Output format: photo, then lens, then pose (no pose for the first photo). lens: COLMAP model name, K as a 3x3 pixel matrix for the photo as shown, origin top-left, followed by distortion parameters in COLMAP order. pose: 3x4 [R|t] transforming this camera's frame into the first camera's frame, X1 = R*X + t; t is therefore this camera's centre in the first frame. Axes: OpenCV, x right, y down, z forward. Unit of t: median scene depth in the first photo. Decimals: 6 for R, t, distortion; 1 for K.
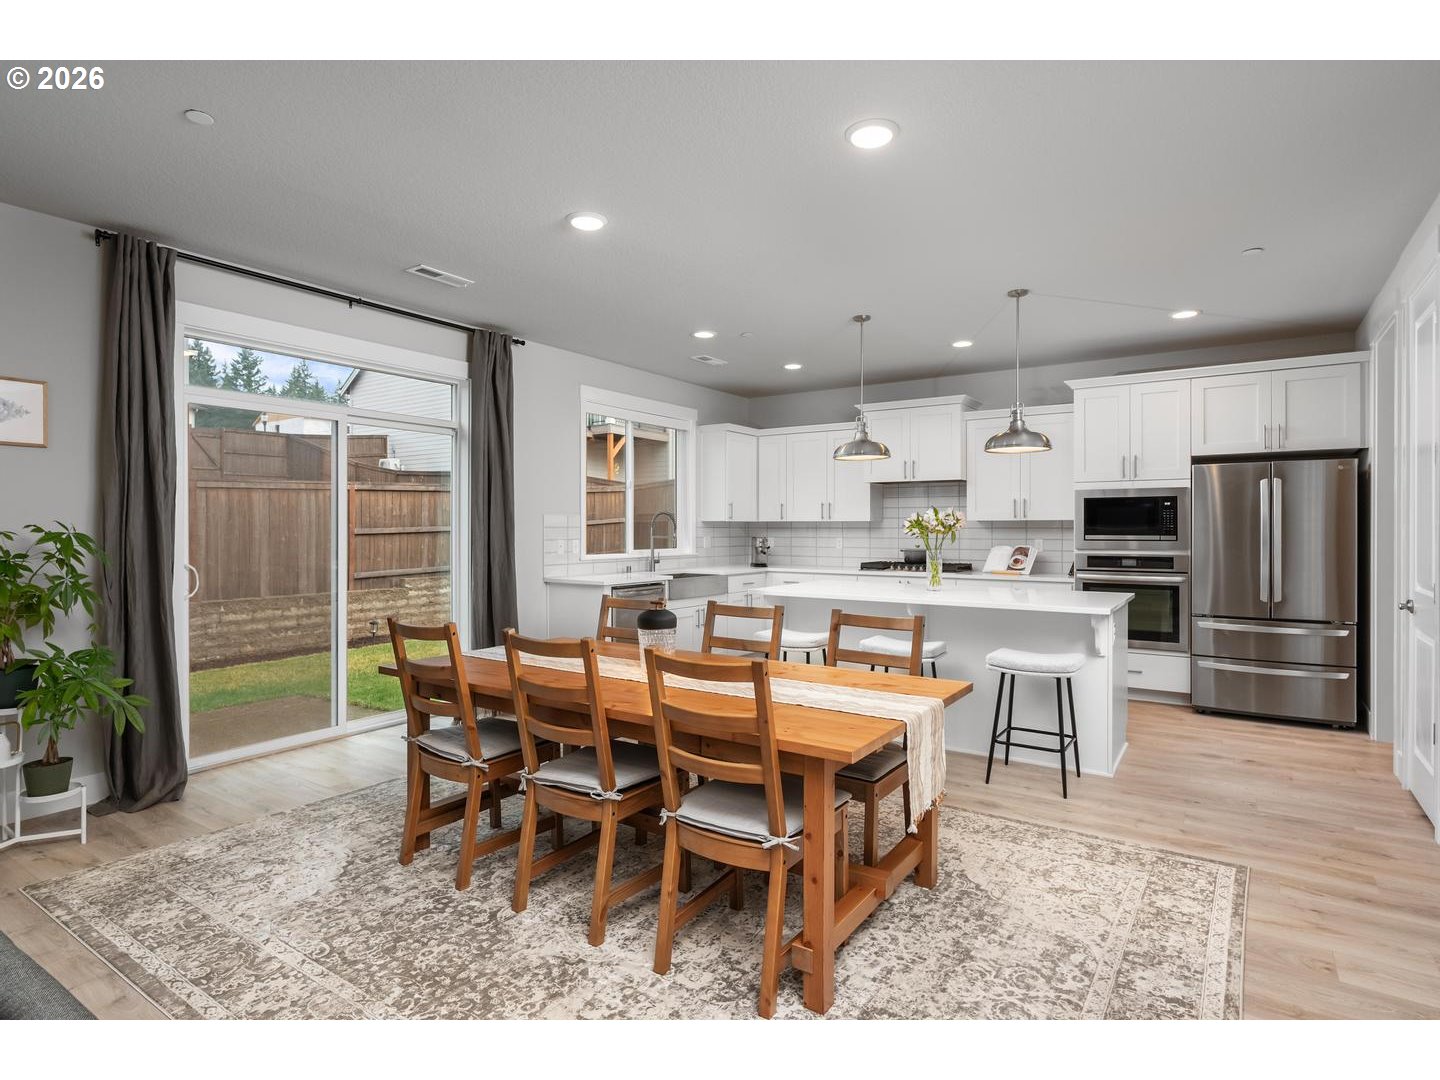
lens RADIAL K [[767.0, 0, 725.3], [0, 767.0, 531.1], [0, 0, 1]] dist [0.006859, -0.004055]
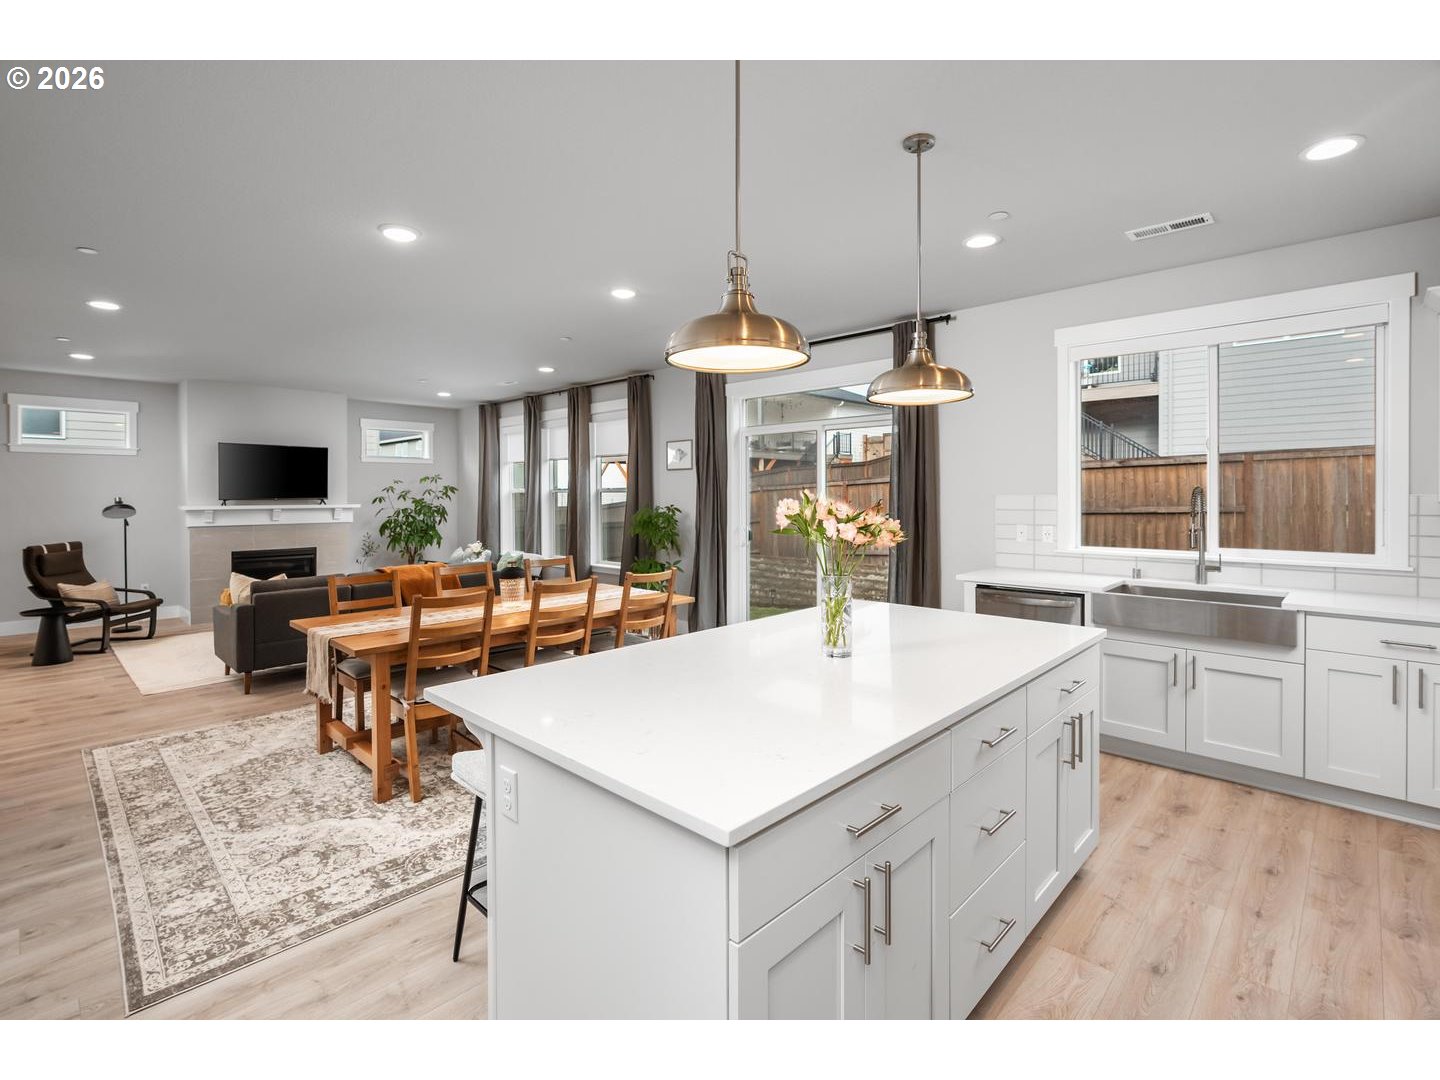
lens RADIAL K [[661.5, 0, 691.8], [0, 661.5, 493.5], [0, 0, 1]] dist [-0.007702, 0.000782]
pose [[-0.185306, -0.001576, -0.982680, 1.262280], [-0.001318, 0.999998, -0.001355, -0.047024], [0.982680, 0.001044, -0.185308, 1.737070]]
